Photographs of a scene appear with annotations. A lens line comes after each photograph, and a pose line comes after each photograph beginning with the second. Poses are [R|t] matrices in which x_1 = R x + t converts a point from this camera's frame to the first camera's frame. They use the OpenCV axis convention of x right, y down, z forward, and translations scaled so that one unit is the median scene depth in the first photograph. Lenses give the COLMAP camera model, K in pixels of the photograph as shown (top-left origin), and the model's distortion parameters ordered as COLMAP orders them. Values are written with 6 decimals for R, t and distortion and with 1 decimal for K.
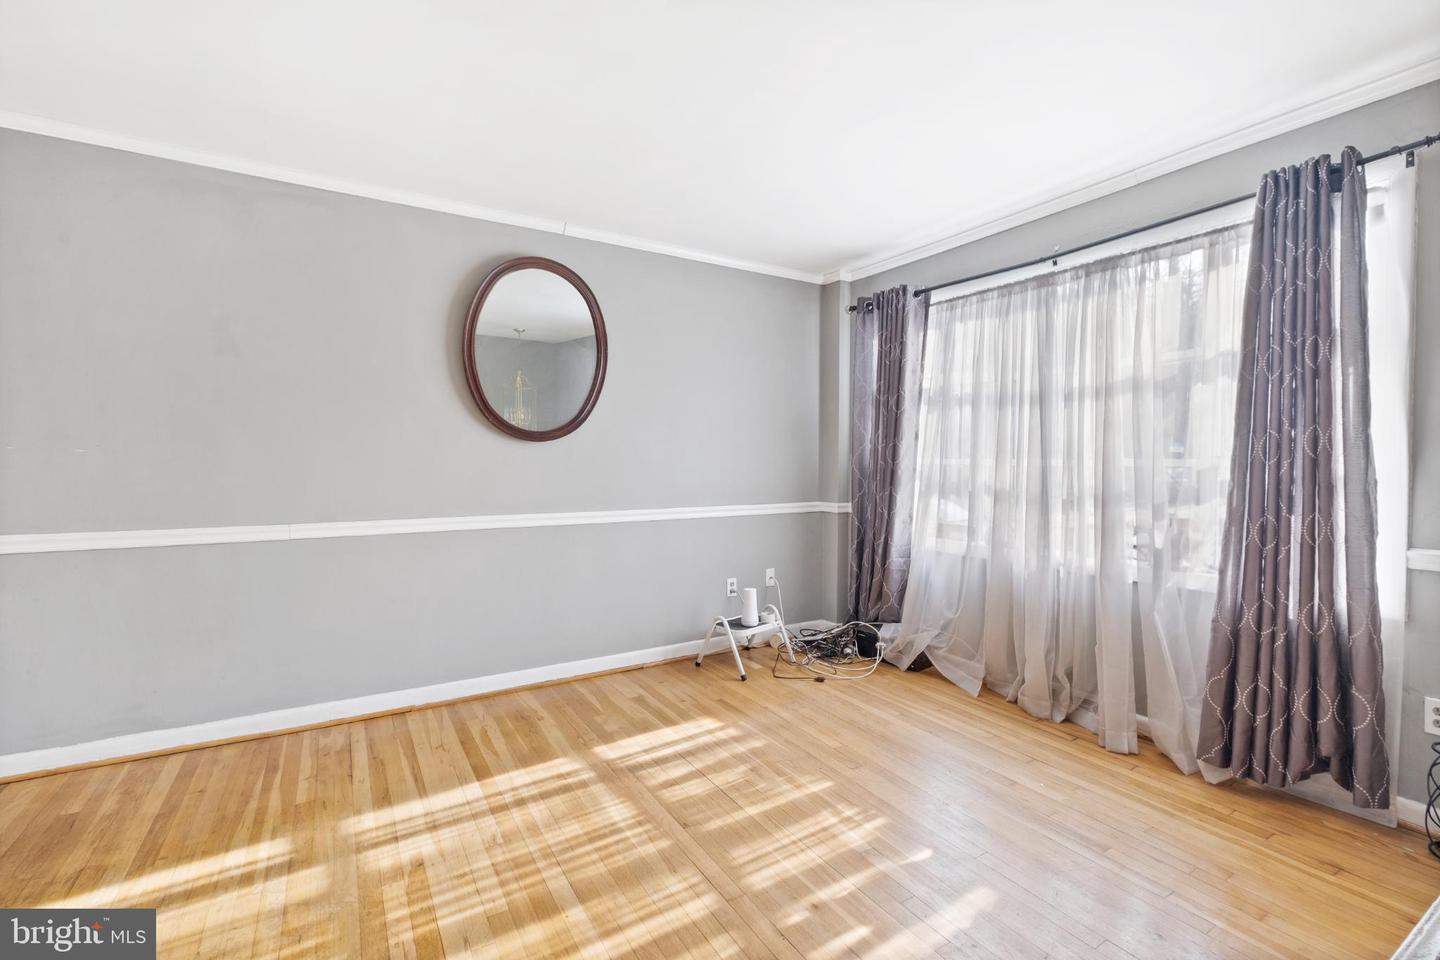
lens RADIAL K [[637.1, 0, 729.2], [0, 637.1, 474.3], [0, 0, 1]] dist [0.001723, -0.006359]
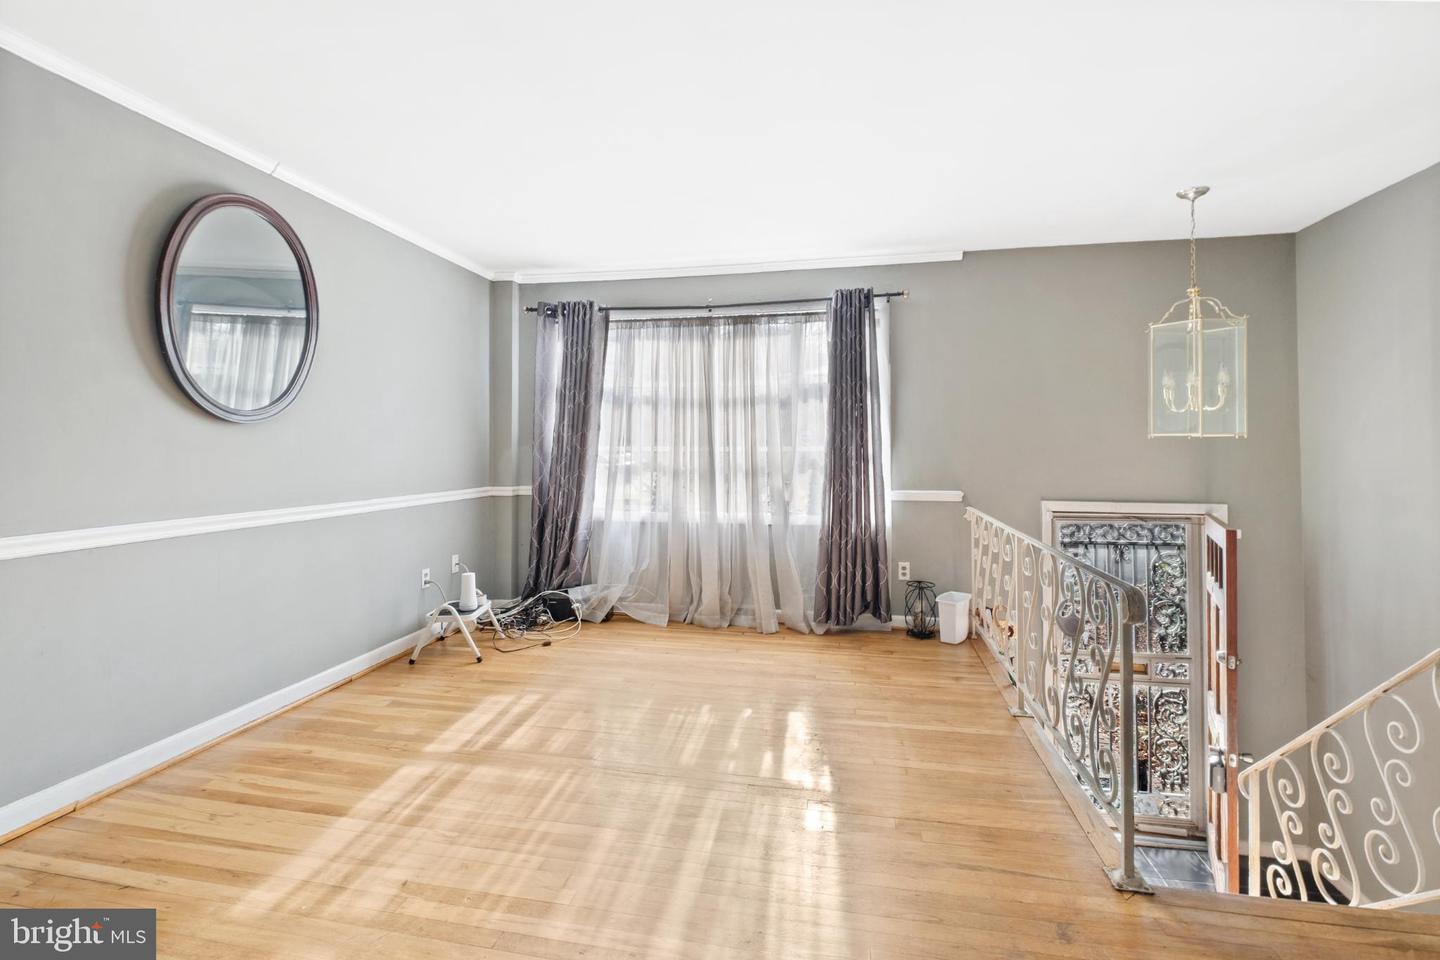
lens RADIAL K [[622.5, 0, 728.6], [0, 622.5, 455.5], [0, 0, 1]] dist [0.002474, -0.004848]
pose [[0.666050, -0.000660, 0.745907, -0.497671], [0.014677, 0.999818, -0.012221, 0.013272], [-0.745763, 0.019087, 0.665938, 0.038856]]
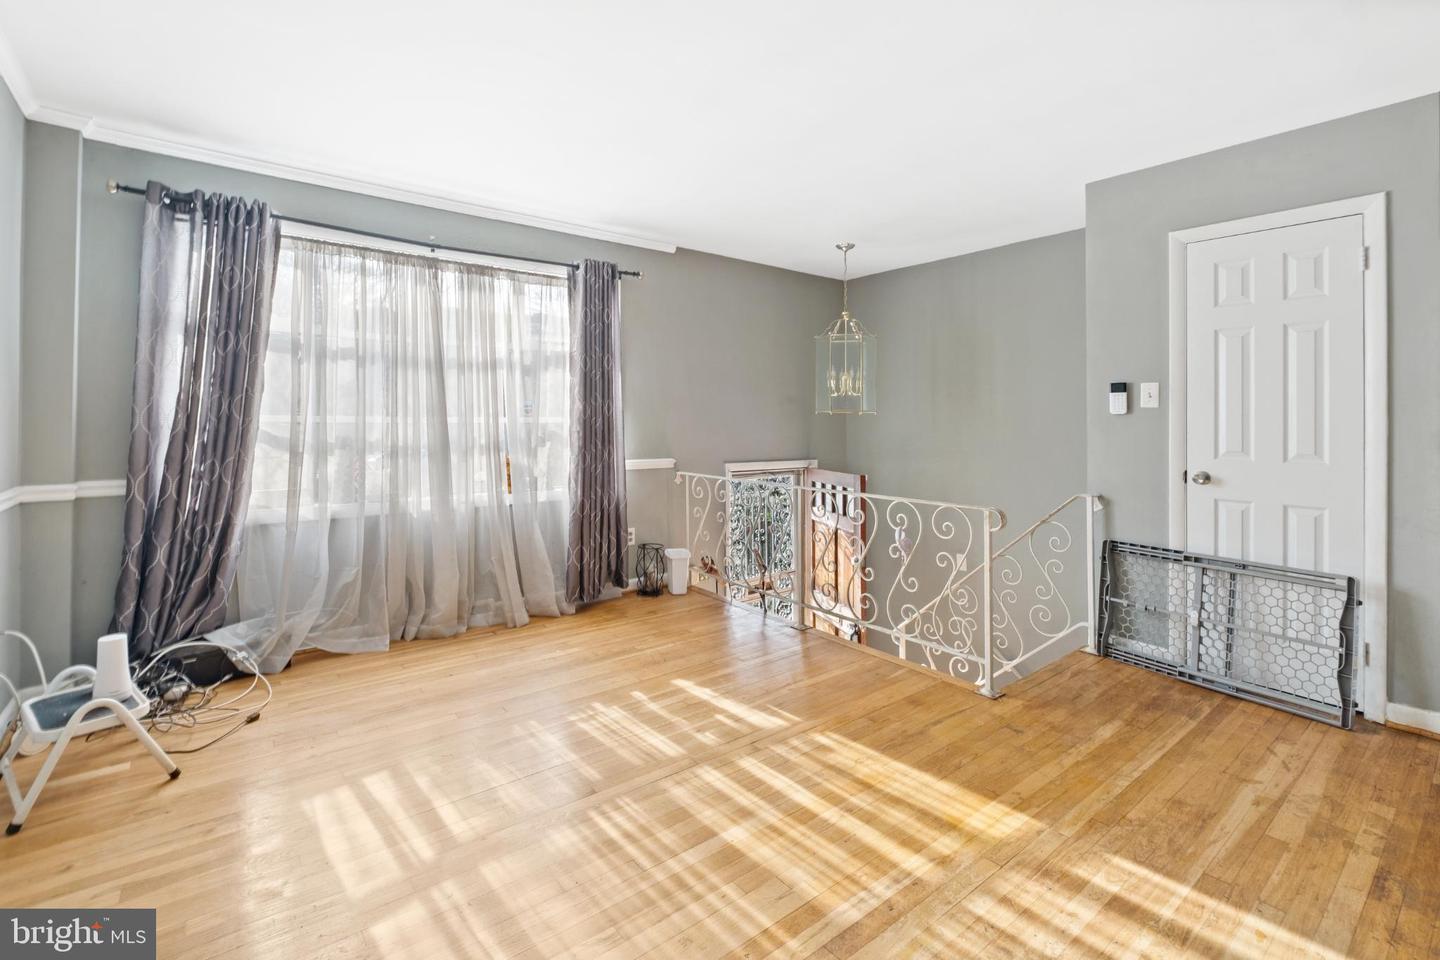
lens RADIAL K [[636.0, 0, 723.4], [0, 636.0, 413.9], [0, 0, 1]] dist [0.000279, -0.006128]
pose [[-0.120393, 0.012790, 0.992644, -0.699714], [0.018173, 0.999778, -0.010678, -0.006689], [-0.992560, 0.016754, -0.120599, 0.600085]]
